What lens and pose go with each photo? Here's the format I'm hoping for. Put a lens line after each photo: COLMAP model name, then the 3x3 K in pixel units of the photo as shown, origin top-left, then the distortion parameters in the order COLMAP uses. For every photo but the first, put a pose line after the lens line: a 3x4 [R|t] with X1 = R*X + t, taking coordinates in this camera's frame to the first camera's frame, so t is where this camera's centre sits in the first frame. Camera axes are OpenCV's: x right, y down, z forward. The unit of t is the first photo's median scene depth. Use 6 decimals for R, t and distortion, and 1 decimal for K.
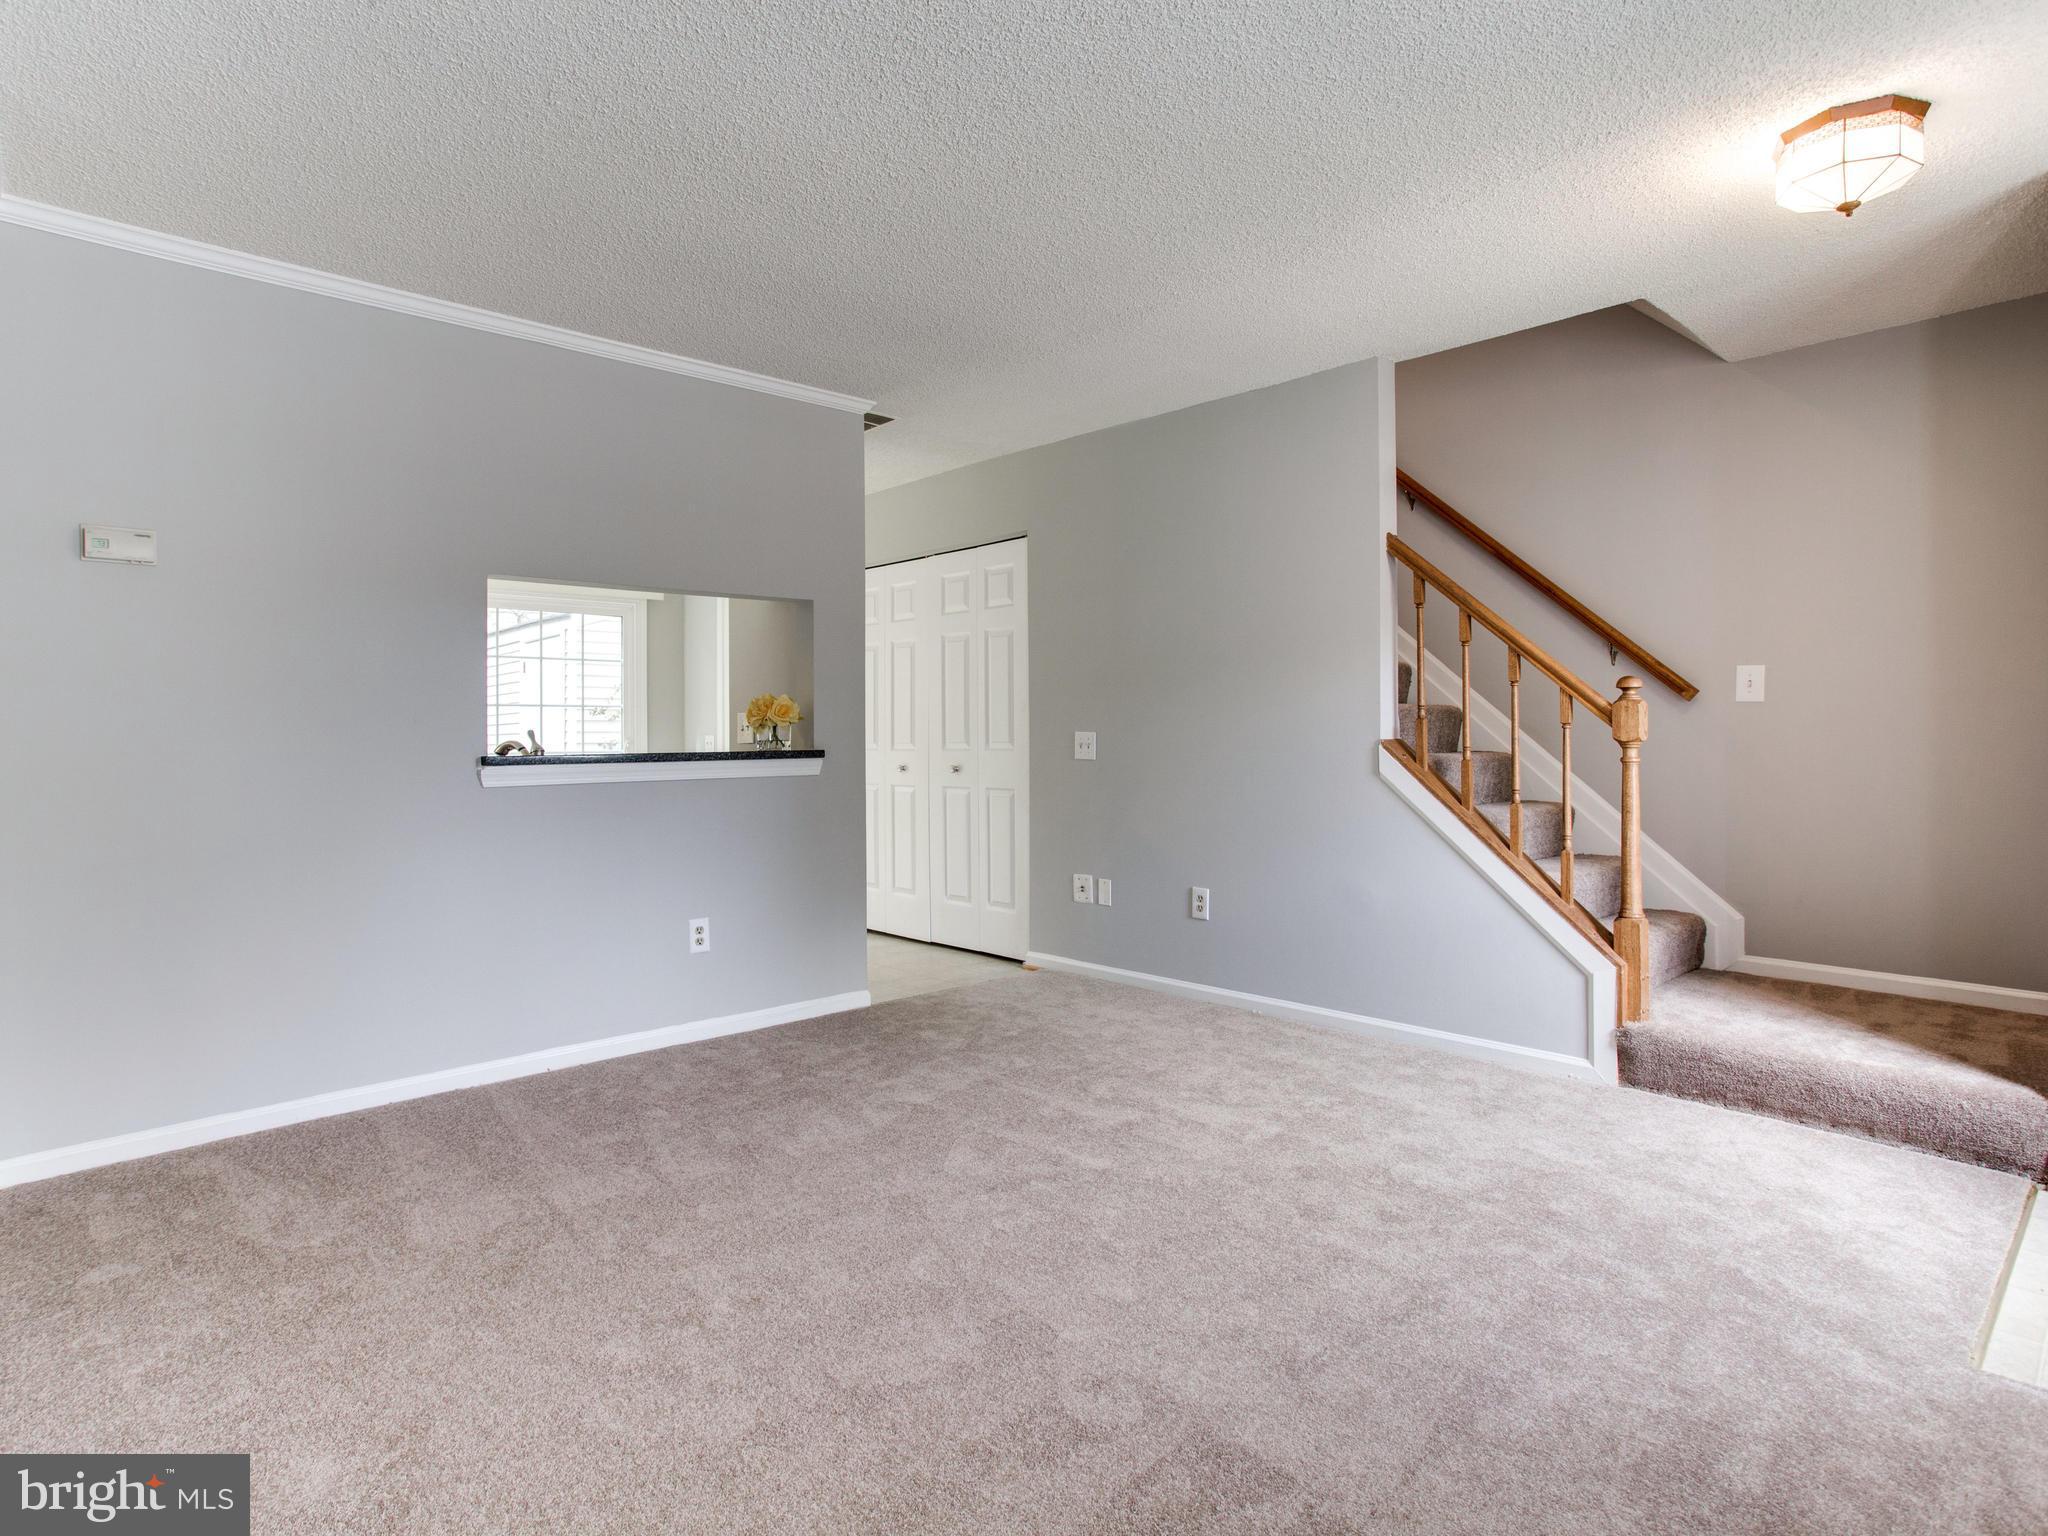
lens RADIAL K [[1118.3, 0, 974.2], [0, 1118.3, 750.9], [0, 0, 1]] dist [-0.030771, 0.015241]
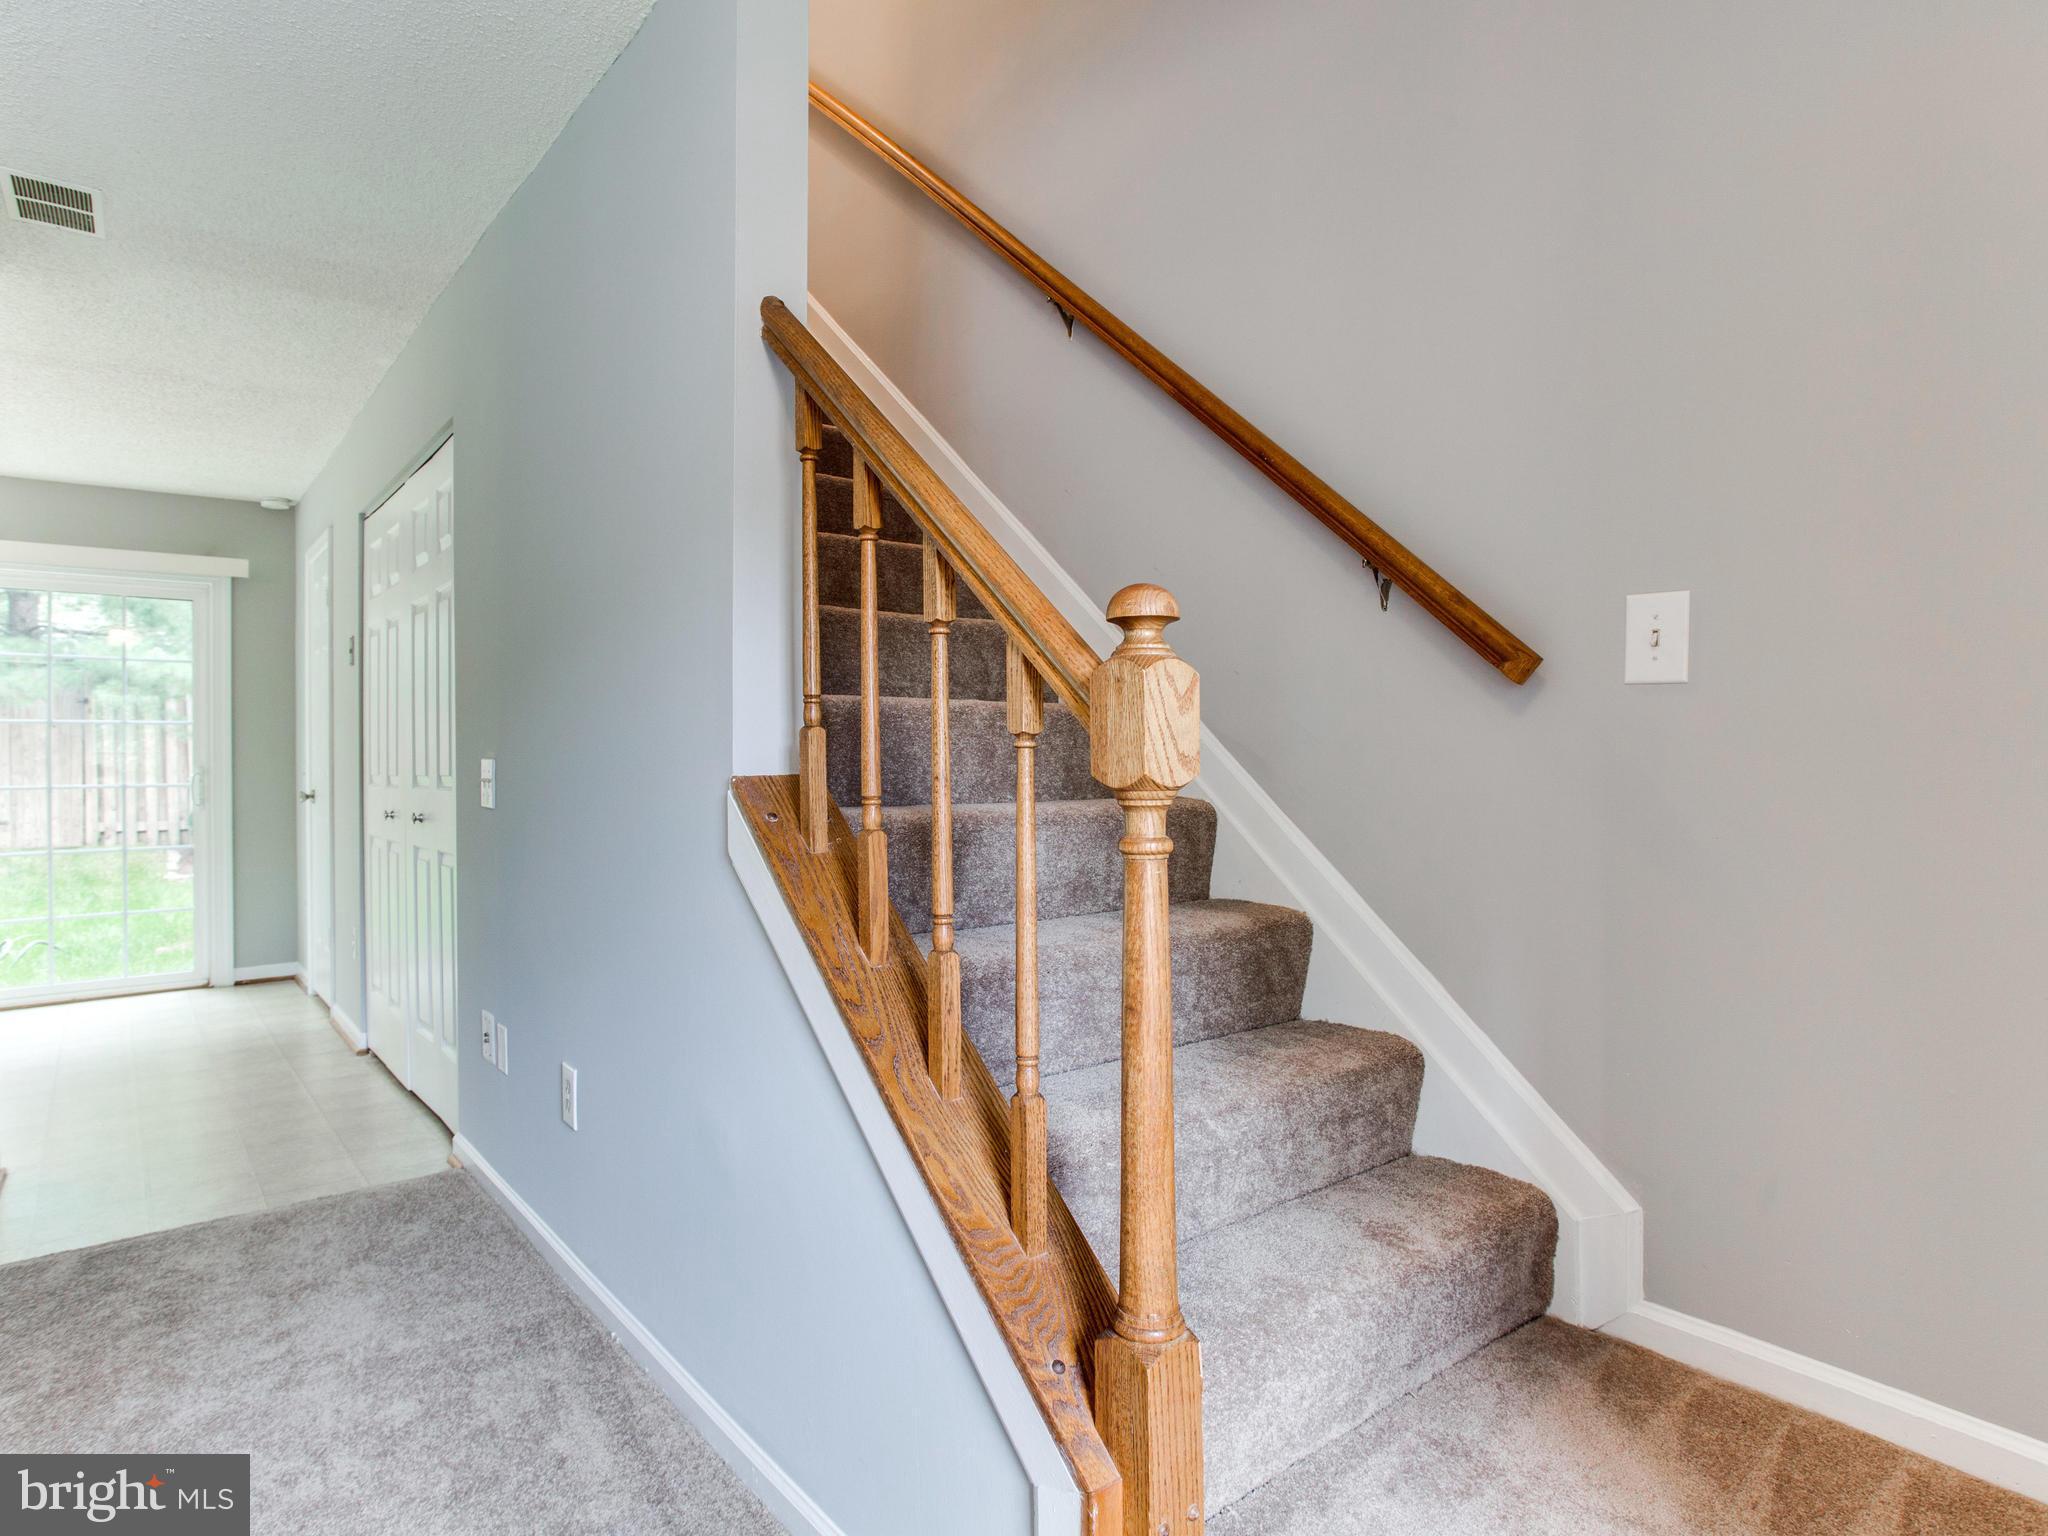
lens RADIAL K [[1118.3, 0, 1016.2], [0, 1118.3, 769.9], [0, 0, 1]] dist [-0.030771, 0.015241]
pose [[0.997913, 0.000104, -0.064575, 0.489351], [-0.000384, 0.999991, -0.004319, -0.010144], [0.064574, 0.004334, 0.997904, 0.572119]]
